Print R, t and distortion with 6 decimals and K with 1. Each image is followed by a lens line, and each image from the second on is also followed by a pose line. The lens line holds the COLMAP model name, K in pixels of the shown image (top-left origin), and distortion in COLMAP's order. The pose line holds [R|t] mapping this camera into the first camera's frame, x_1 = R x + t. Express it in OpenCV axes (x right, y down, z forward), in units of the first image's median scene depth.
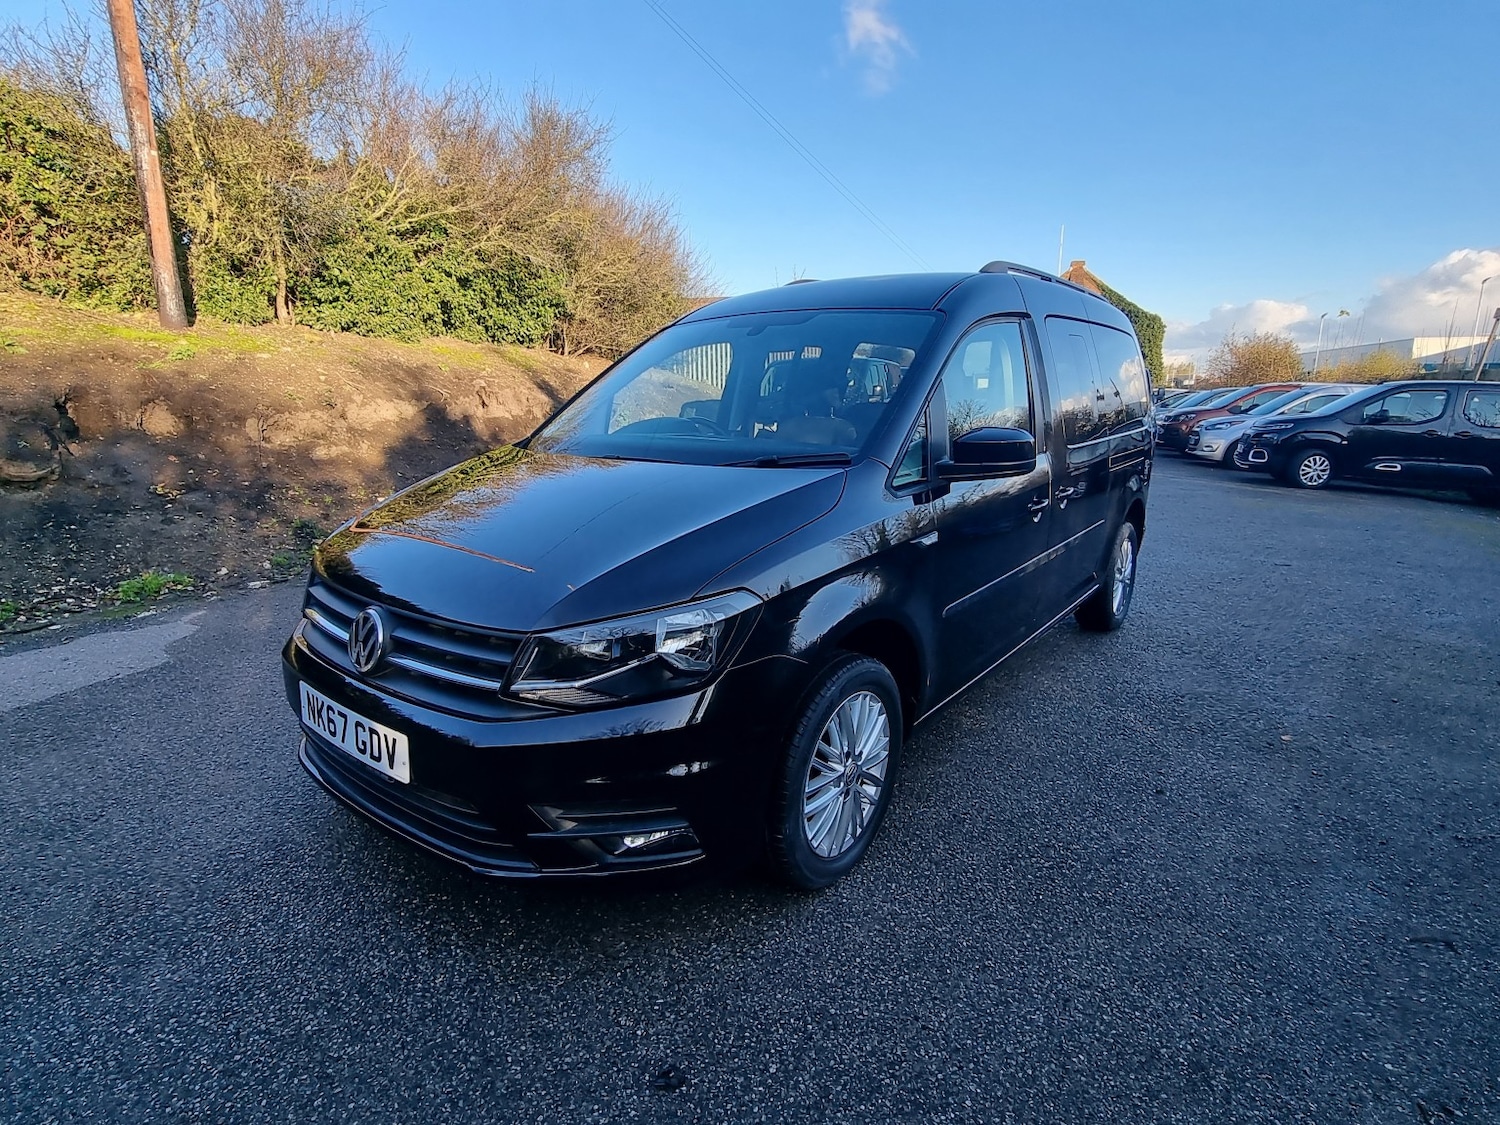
lens RADIAL K [[767.6, 0, 762.6], [0, 767.6, 566.4], [0, 0, 1]] dist [-0.002029, -0.000696]
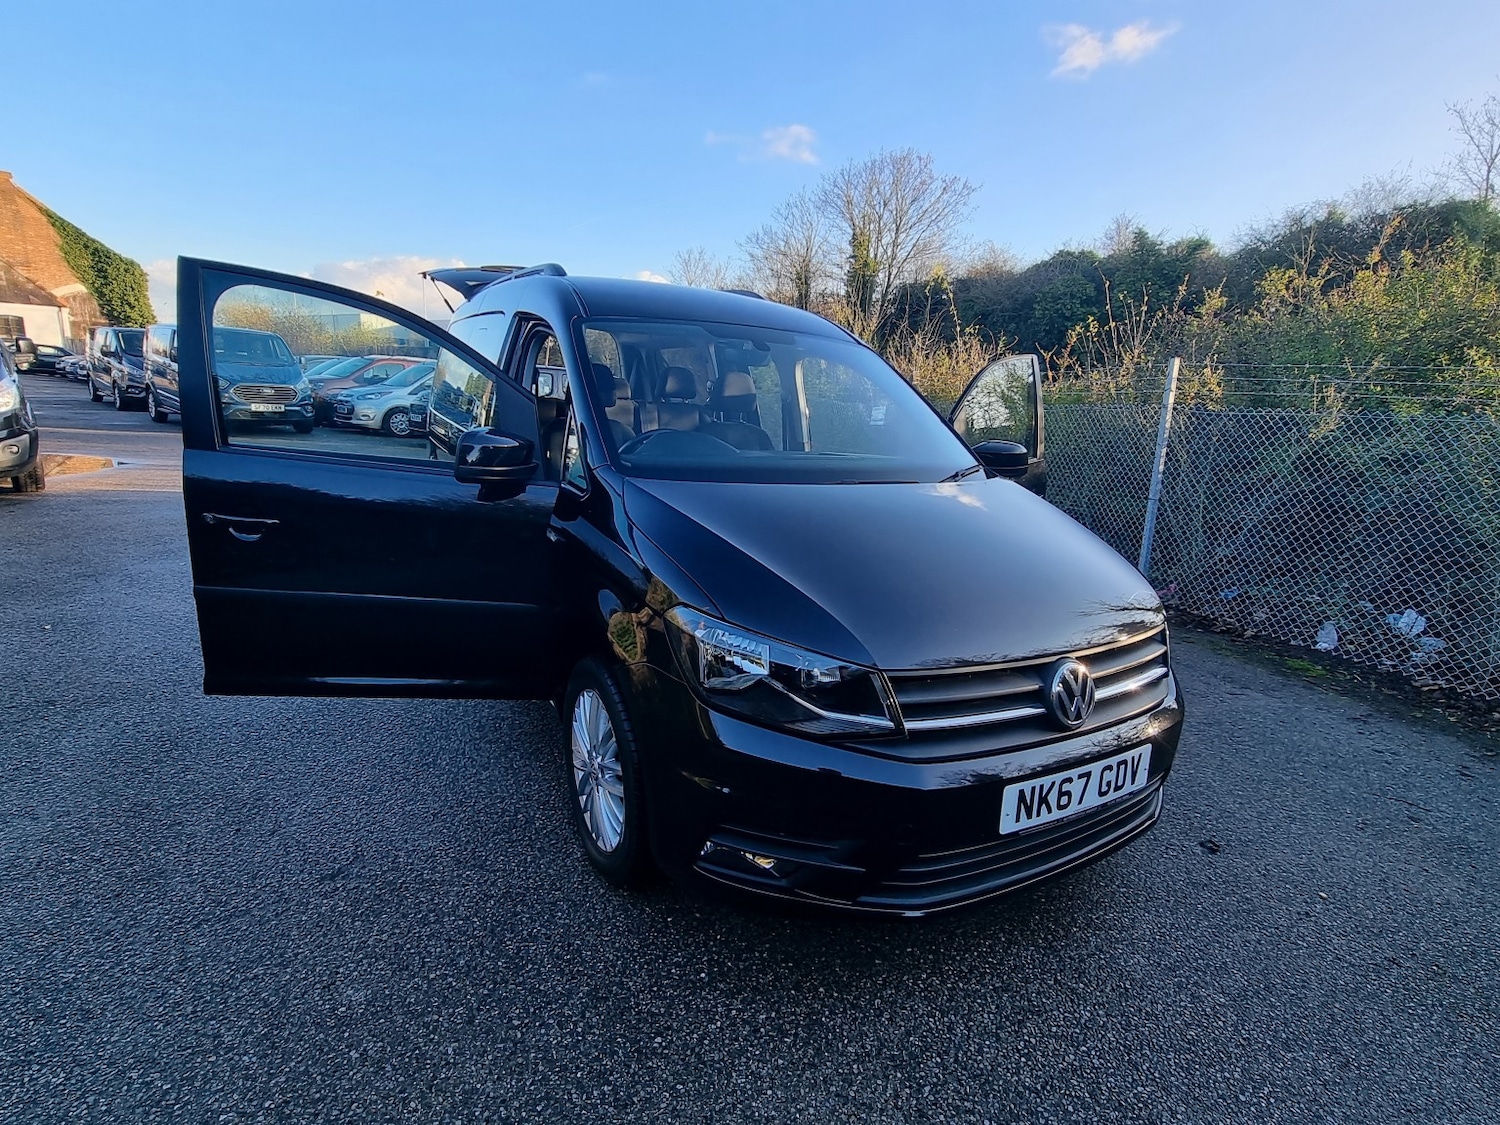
lens RADIAL K [[745.5, 0, 758.6], [0, 745.5, 564.9], [0, 0, 1]] dist [-0.003506, 0.000429]
pose [[0.385079, -0.196726, 0.901673, -0.548673], [0.147789, 0.977553, 0.150165, -0.097224], [-0.910974, 0.075432, 0.405508, 0.357107]]
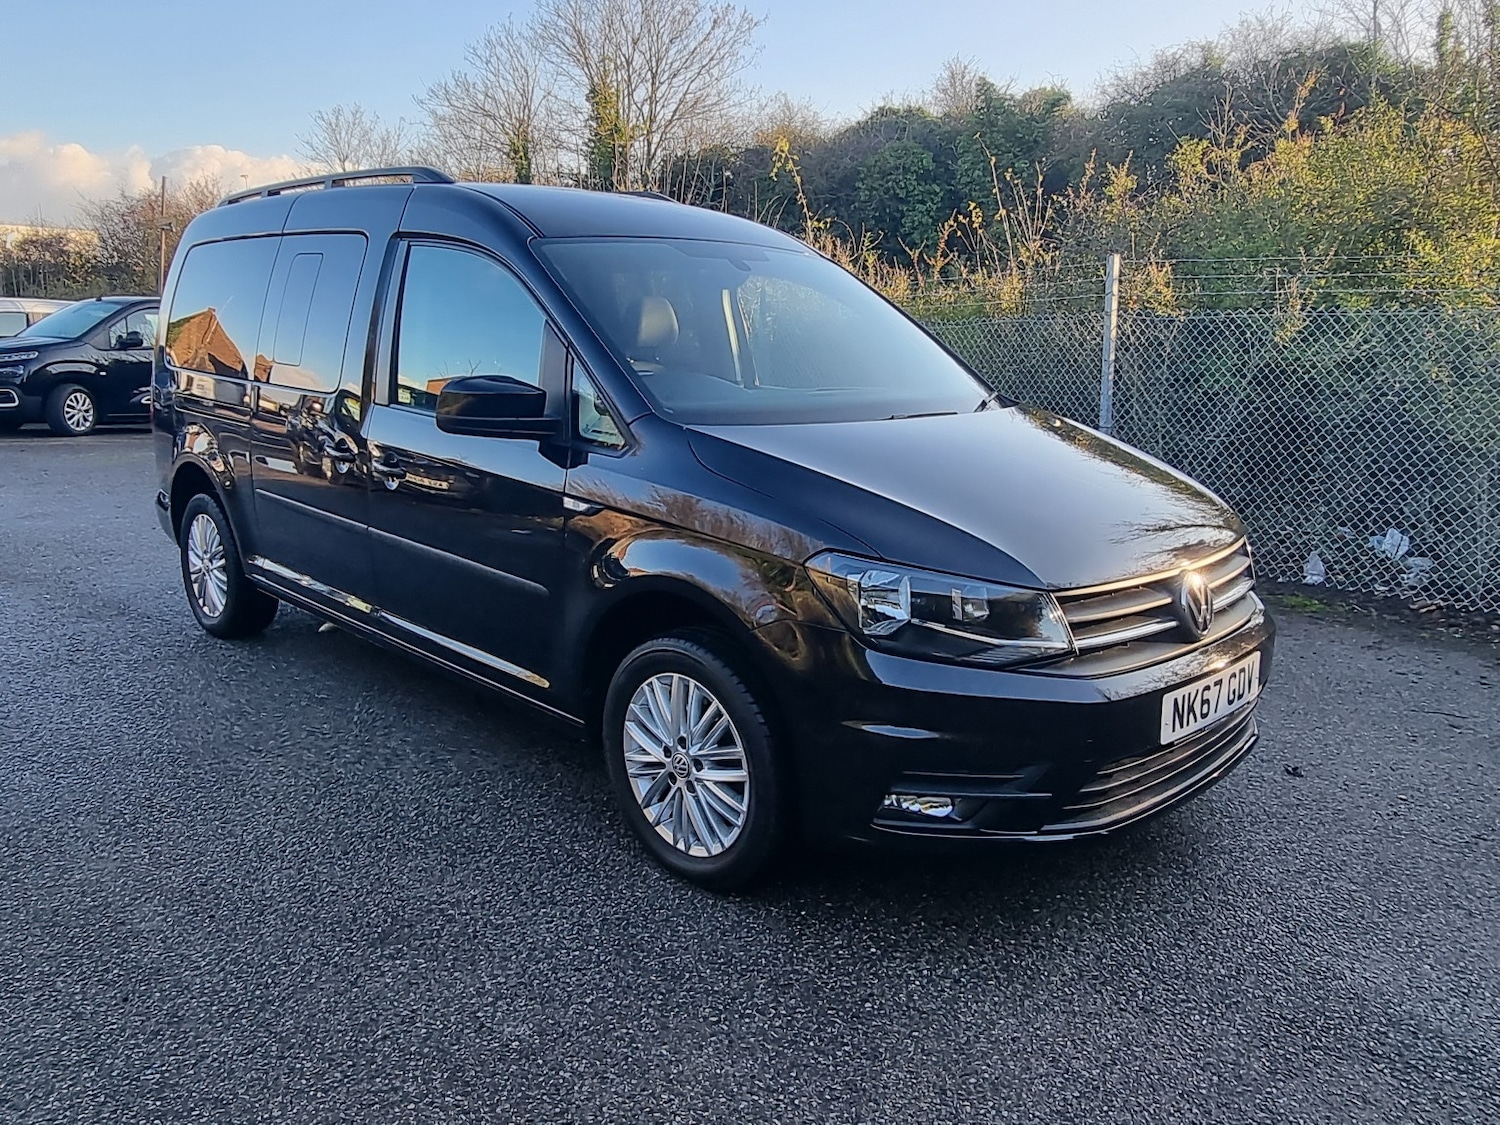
lens RADIAL K [[1110.5, 0, 718.3], [0, 1110.5, 558.5], [0, 0, 1]] dist [0.000501, -0.001126]
pose [[0.161996, -0.212057, 0.963737, -0.722433], [0.207105, 0.962191, 0.176904, -0.123515], [-0.964813, 0.170937, 0.199789, 0.477624]]
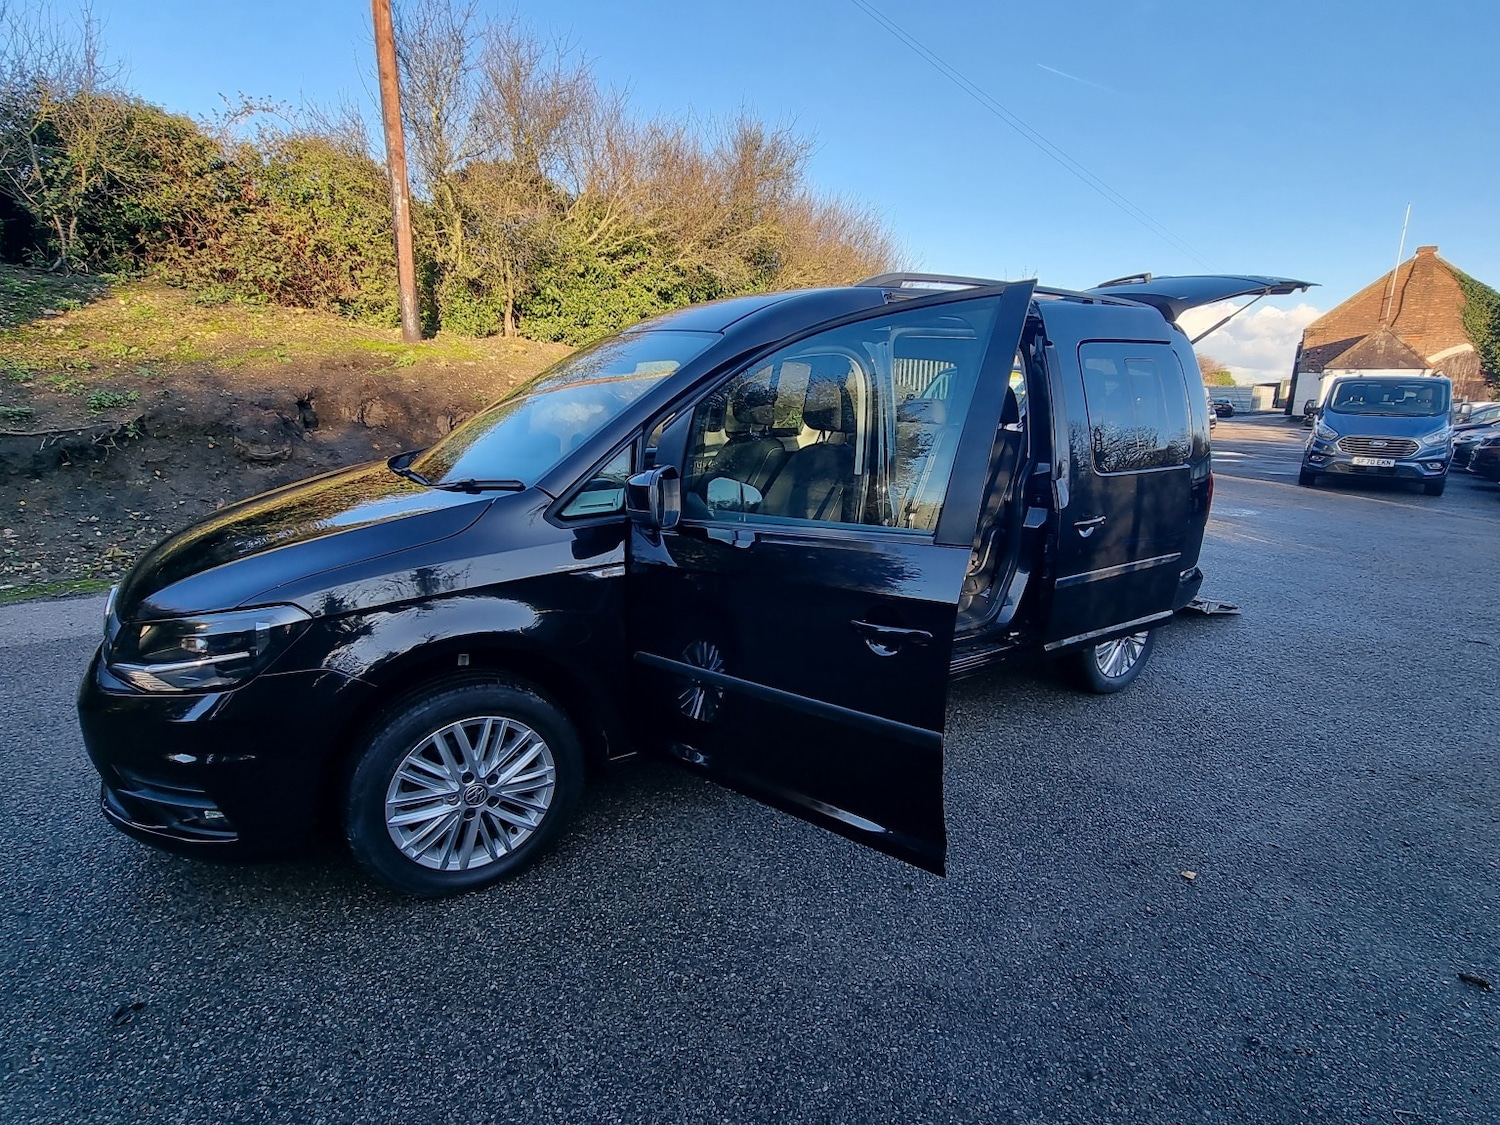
lens RADIAL K [[745.5, 0, 758.6], [0, 745.5, 564.9], [0, 0, 1]] dist [-0.003506, 0.000429]
pose [[0.940249, 0.091973, -0.327830, 0.315593], [-0.091207, 0.995674, 0.017746, -0.035172], [0.328044, 0.013215, 0.944570, 0.075600]]
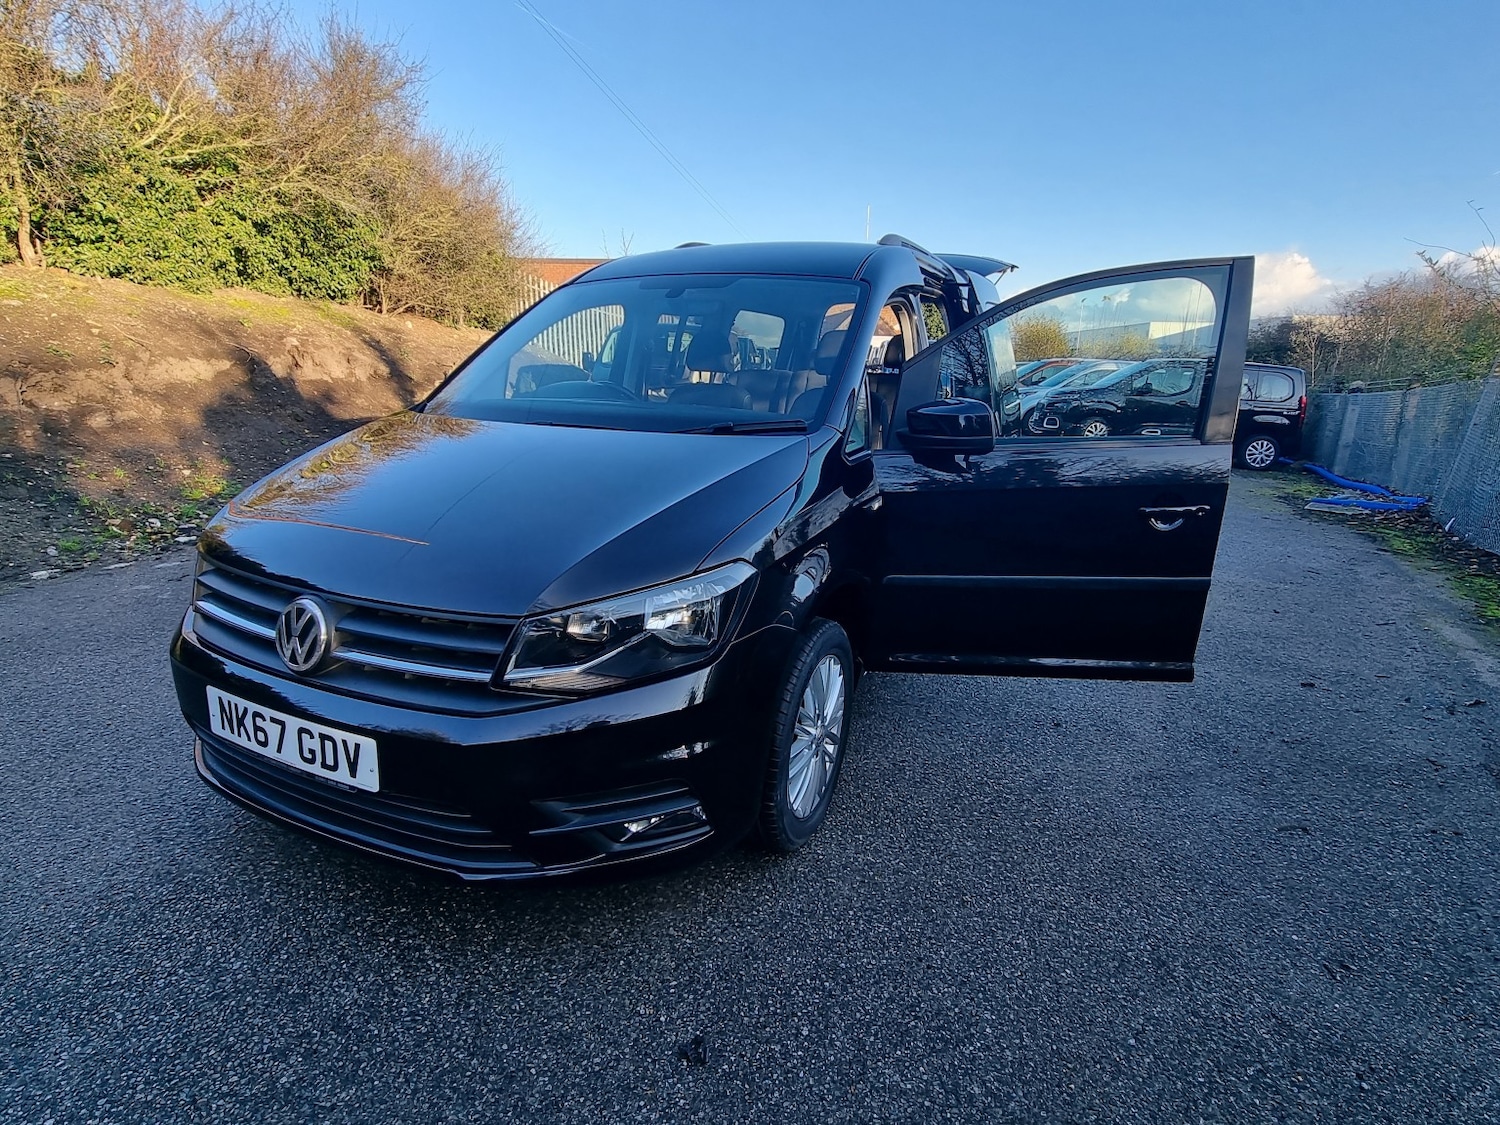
lens RADIAL K [[745.5, 0, 758.6], [0, 745.5, 564.9], [0, 0, 1]] dist [-0.003506, 0.000429]
pose [[0.975005, -0.041227, 0.218326, -0.070849], [0.031250, 0.998312, 0.048957, -0.003129], [-0.219976, -0.040911, 0.974647, 0.023857]]
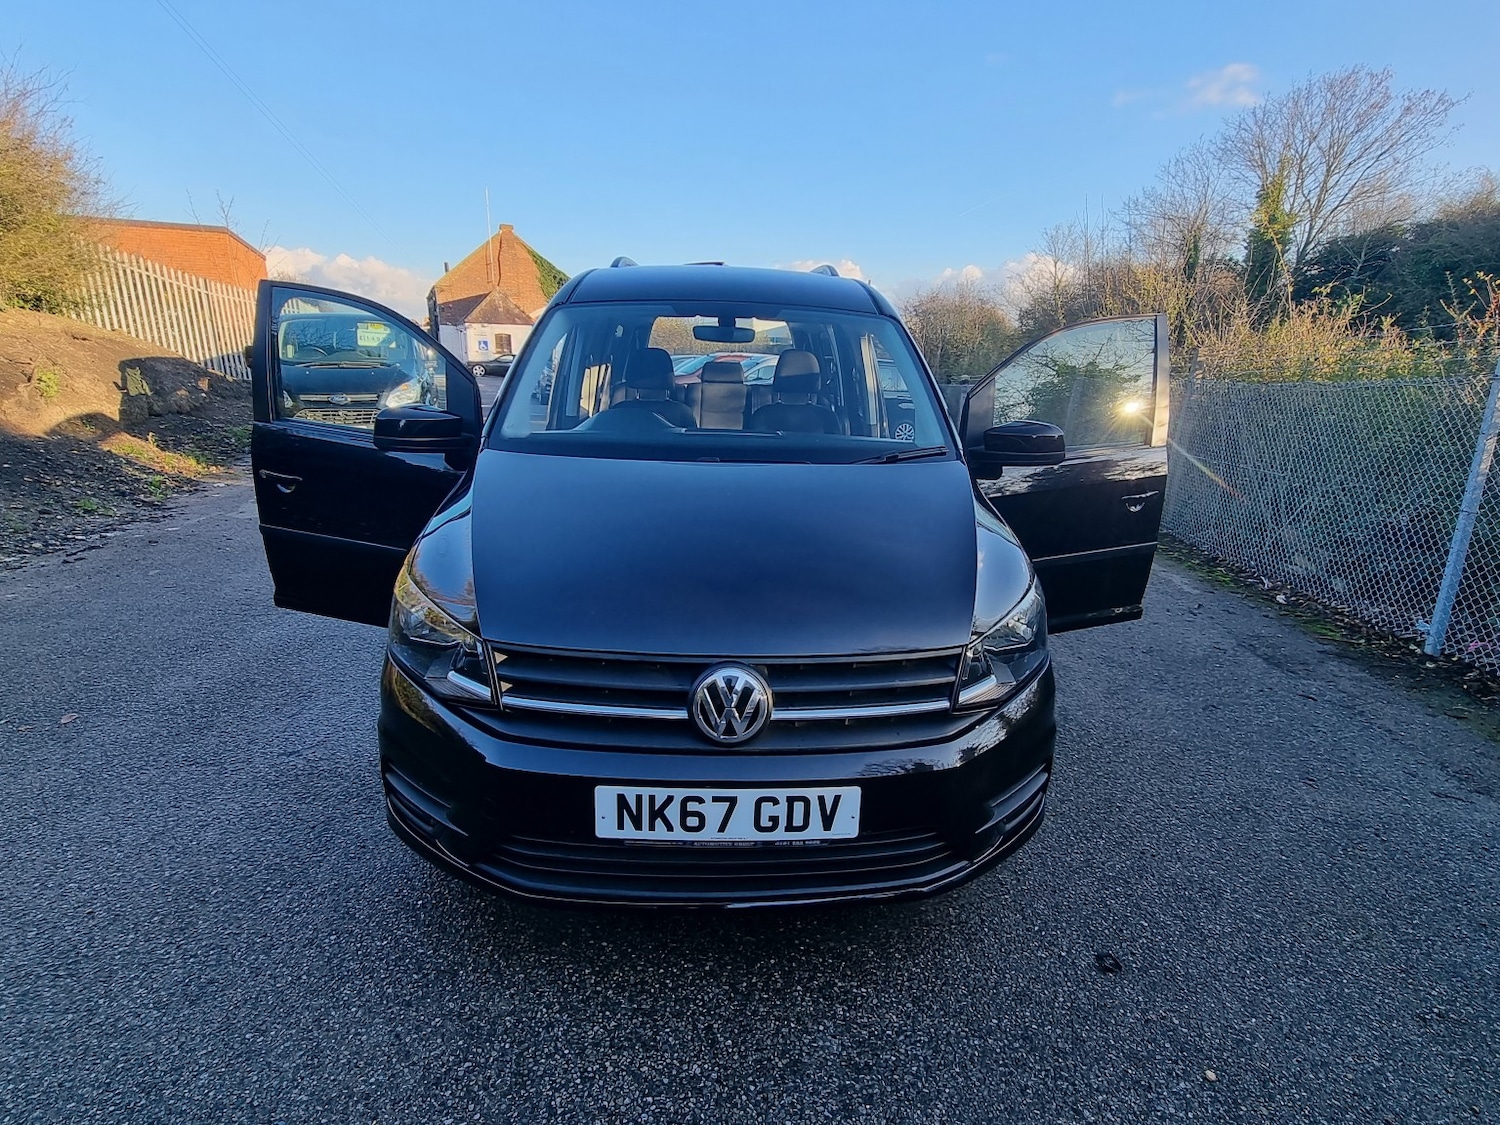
lens RADIAL K [[745.5, 0, 758.6], [0, 745.5, 564.9], [0, 0, 1]] dist [-0.003506, 0.000429]
pose [[0.762249, -0.154901, 0.628476, -0.361439], [0.119460, 0.987930, 0.098608, -0.048082], [-0.636165, -0.000086, 0.771553, 0.130886]]
